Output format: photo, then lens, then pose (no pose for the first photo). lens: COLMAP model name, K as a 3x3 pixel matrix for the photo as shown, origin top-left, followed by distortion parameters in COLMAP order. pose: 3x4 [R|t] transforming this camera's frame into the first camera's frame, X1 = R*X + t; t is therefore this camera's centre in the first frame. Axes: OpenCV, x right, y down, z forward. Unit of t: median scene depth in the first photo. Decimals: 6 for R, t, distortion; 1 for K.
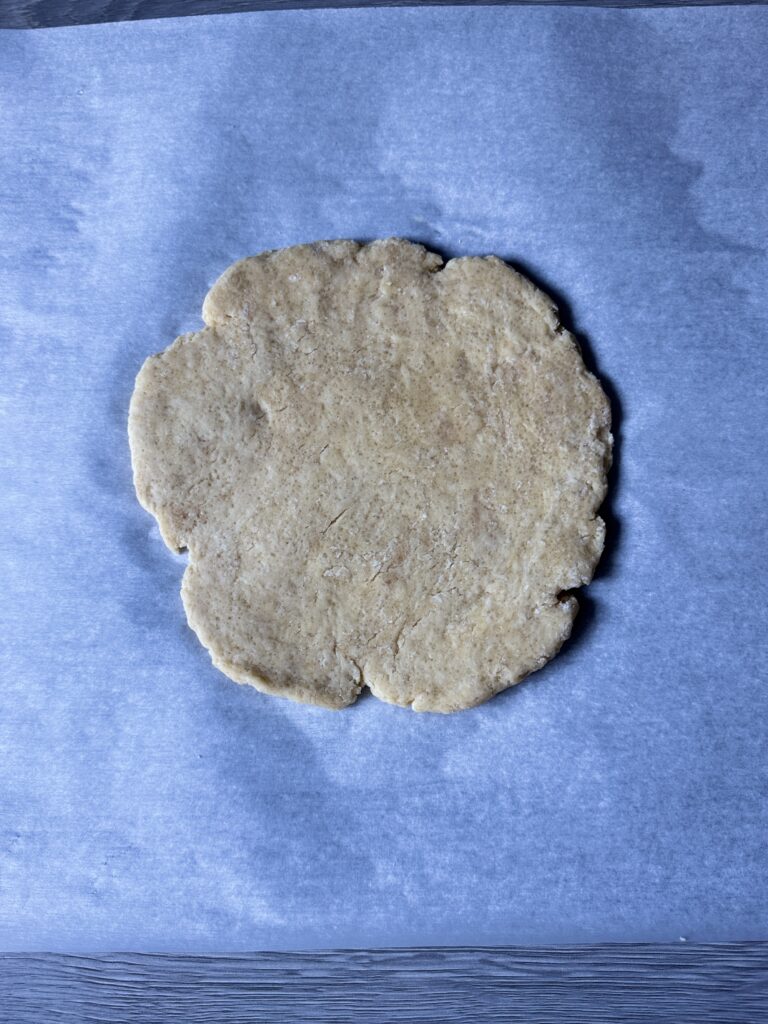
lens RADIAL K [[735.3, 0, 379.5], [0, 735.3, 455.3], [0, 0, 1]] dist [0.175871, -0.292882]
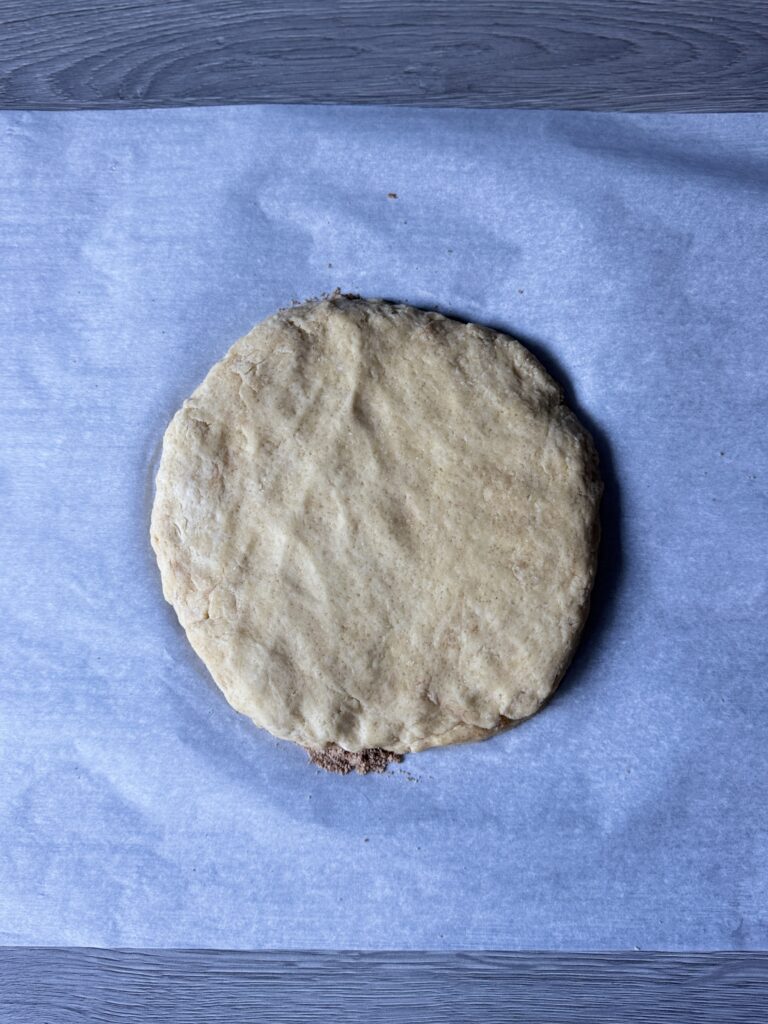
lens RADIAL K [[735.3, 0, 379.5], [0, 735.3, 455.3], [0, 0, 1]] dist [0.175871, -0.292882]
pose [[0.999854, 0.016046, -0.005829, -0.000649], [-0.016382, 0.997874, -0.063074, -0.012712], [0.004805, 0.063161, 0.997992, -0.109614]]
